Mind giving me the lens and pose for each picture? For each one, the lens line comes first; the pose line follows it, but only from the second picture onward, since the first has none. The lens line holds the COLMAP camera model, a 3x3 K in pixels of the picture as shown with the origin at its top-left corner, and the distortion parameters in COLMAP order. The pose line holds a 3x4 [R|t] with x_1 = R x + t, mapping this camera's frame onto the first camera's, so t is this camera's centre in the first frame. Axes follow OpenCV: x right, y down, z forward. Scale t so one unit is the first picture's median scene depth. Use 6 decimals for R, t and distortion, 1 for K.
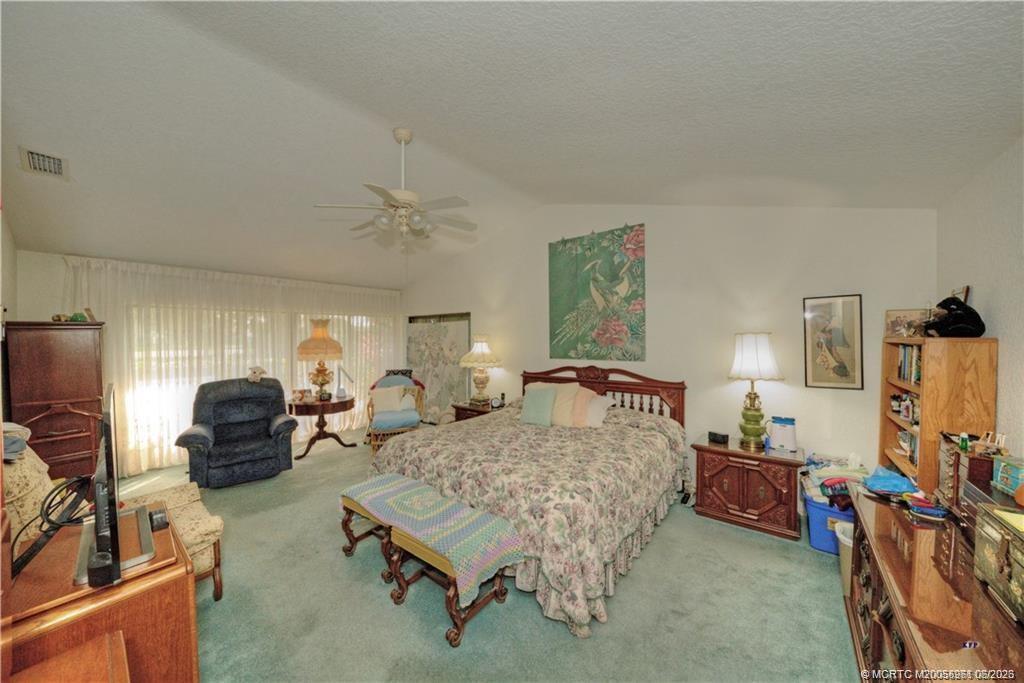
lens RADIAL K [[343.0, 0, 518.2], [0, 343.0, 334.7], [0, 0, 1]] dist [-0.000837, -0.000013]
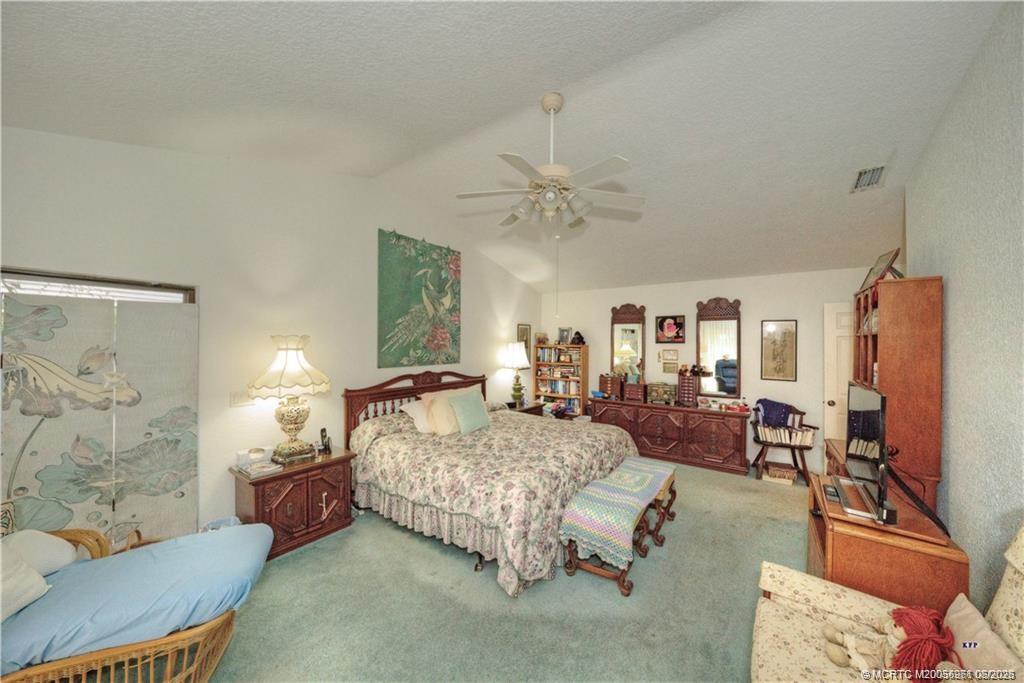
lens RADIAL K [[362.5, 0, 512.0], [0, 362.5, 341.5], [0, 0, 1]] dist [0.000298, 0.000002]
pose [[-0.035655, 0.020049, 0.999163, -0.874092], [-0.001195, 0.999797, -0.020104, 0.023715], [-0.999363, -0.001911, -0.035624, 0.790125]]
